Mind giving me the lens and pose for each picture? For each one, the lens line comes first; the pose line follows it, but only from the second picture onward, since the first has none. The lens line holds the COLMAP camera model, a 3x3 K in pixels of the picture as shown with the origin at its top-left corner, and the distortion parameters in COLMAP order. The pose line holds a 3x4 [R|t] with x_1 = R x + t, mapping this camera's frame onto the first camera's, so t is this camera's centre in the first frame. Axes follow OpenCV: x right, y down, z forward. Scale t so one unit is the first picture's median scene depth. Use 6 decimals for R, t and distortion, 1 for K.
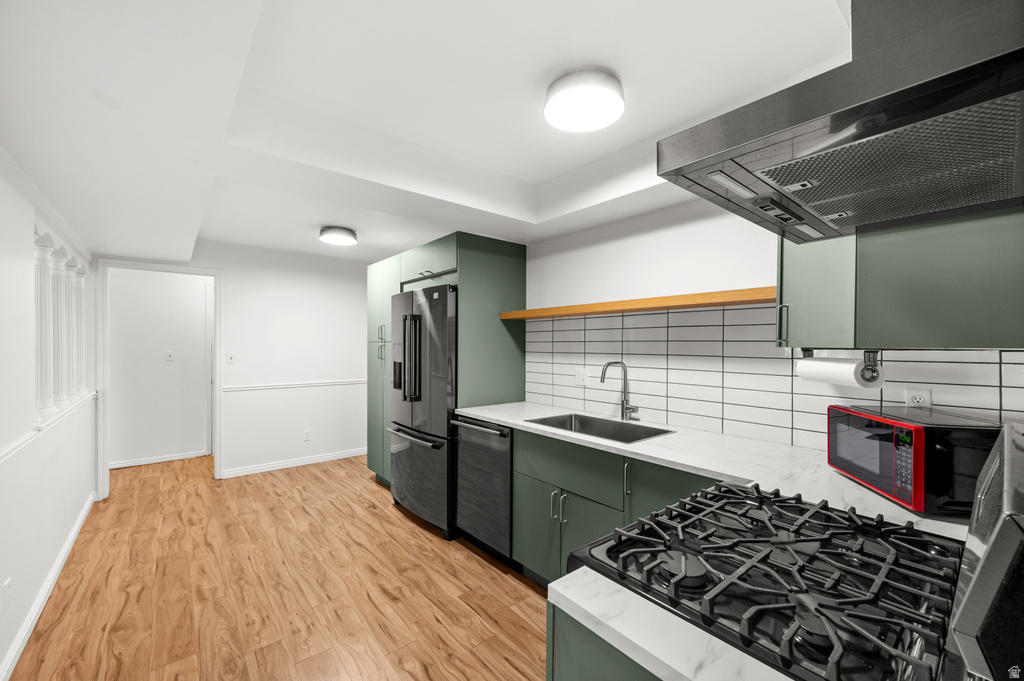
lens RADIAL K [[410.9, 0, 514.4], [0, 410.9, 344.1], [0, 0, 1]] dist [-0.001078, -0.000064]
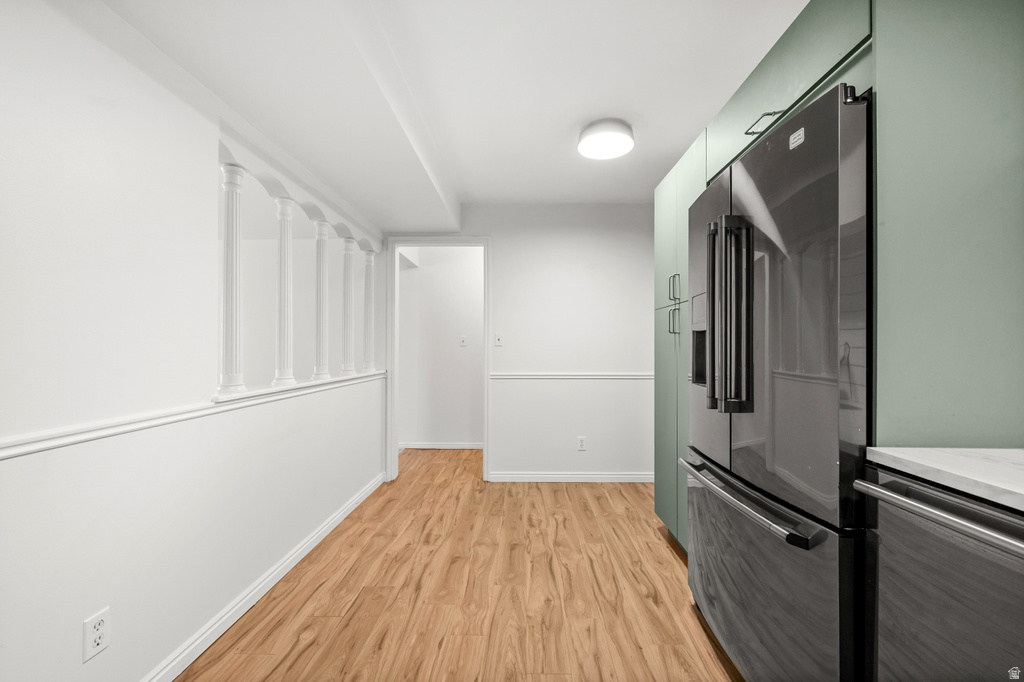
lens RADIAL K [[436.6, 0, 514.0], [0, 436.6, 342.9], [0, 0, 1]] dist [-0.000360, -0.000383]
pose [[0.759302, -0.004691, -0.650722, -0.101882], [-0.000096, 0.999973, -0.007321, 0.058299], [0.650739, 0.005622, 0.759281, 0.417801]]
